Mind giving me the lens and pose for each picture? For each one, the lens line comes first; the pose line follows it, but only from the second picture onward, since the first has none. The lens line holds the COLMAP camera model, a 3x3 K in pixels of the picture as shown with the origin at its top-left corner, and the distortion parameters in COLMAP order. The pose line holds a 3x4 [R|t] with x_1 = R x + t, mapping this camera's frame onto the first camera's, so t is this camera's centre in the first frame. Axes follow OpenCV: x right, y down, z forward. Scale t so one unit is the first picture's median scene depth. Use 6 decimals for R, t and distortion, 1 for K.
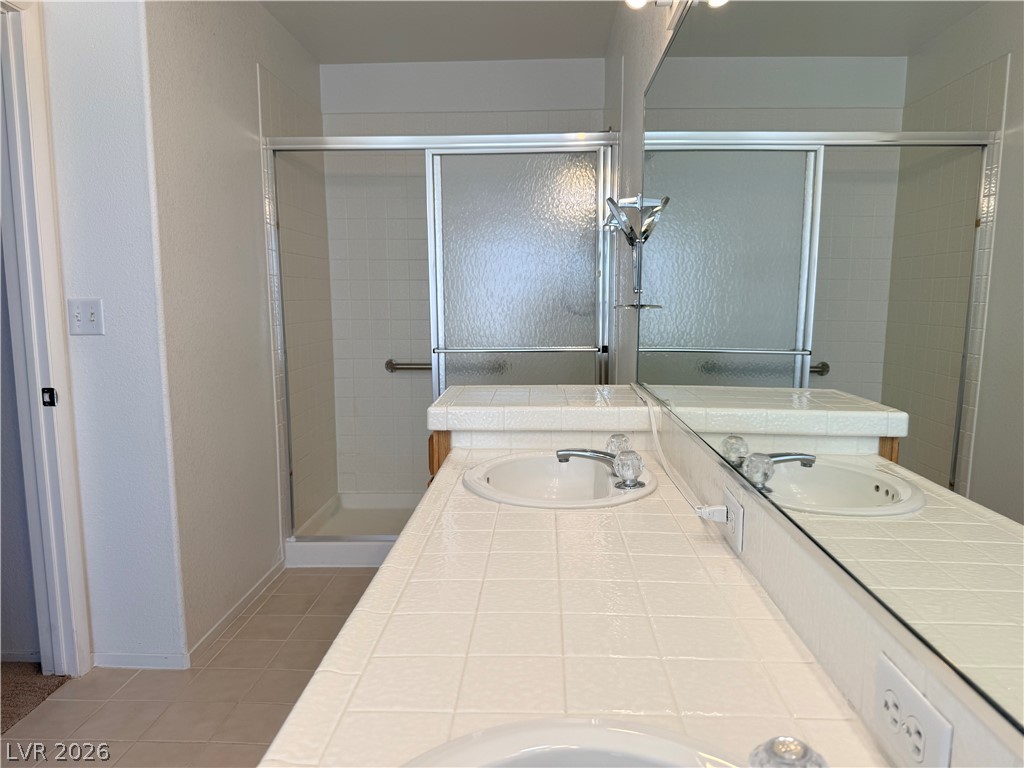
lens RADIAL K [[725.9, 0, 512.4], [0, 725.9, 400.1], [0, 0, 1]] dist [0.075494, -0.093915]
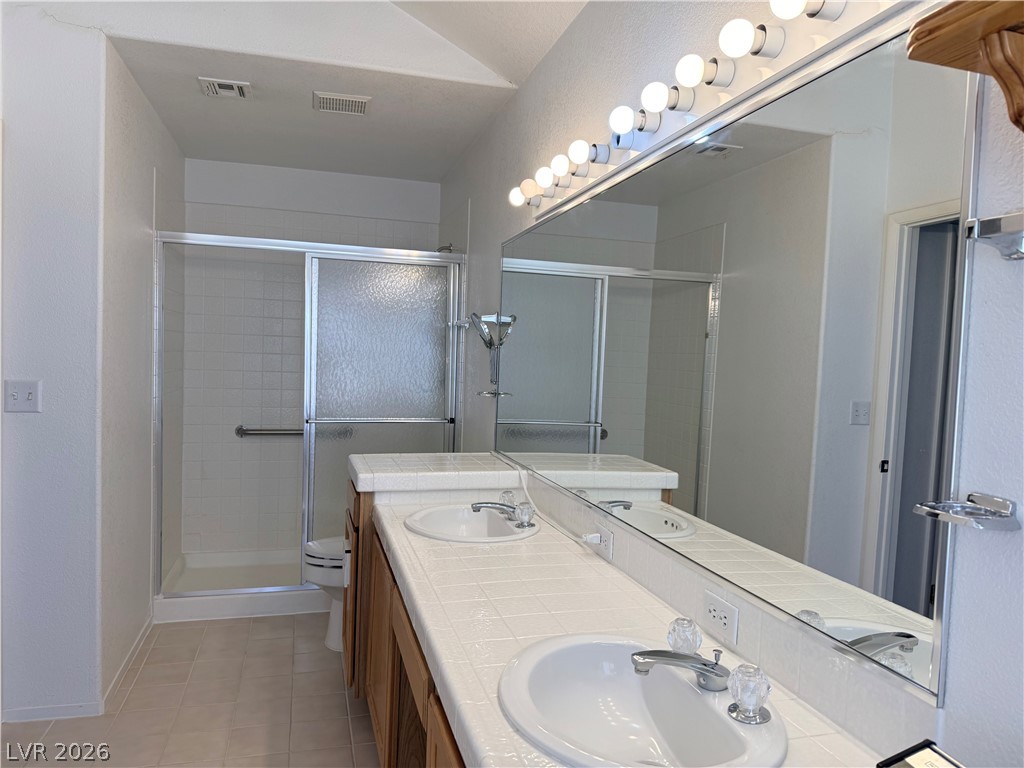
lens RADIAL K [[725.9, 0, 512.4], [0, 725.9, 400.1], [0, 0, 1]] dist [0.075494, -0.093915]
pose [[0.949113, 0.016635, 0.314497, -0.227585], [0.006423, 0.997374, -0.072140, -0.021982], [-0.314871, 0.070490, 0.946513, -0.285773]]
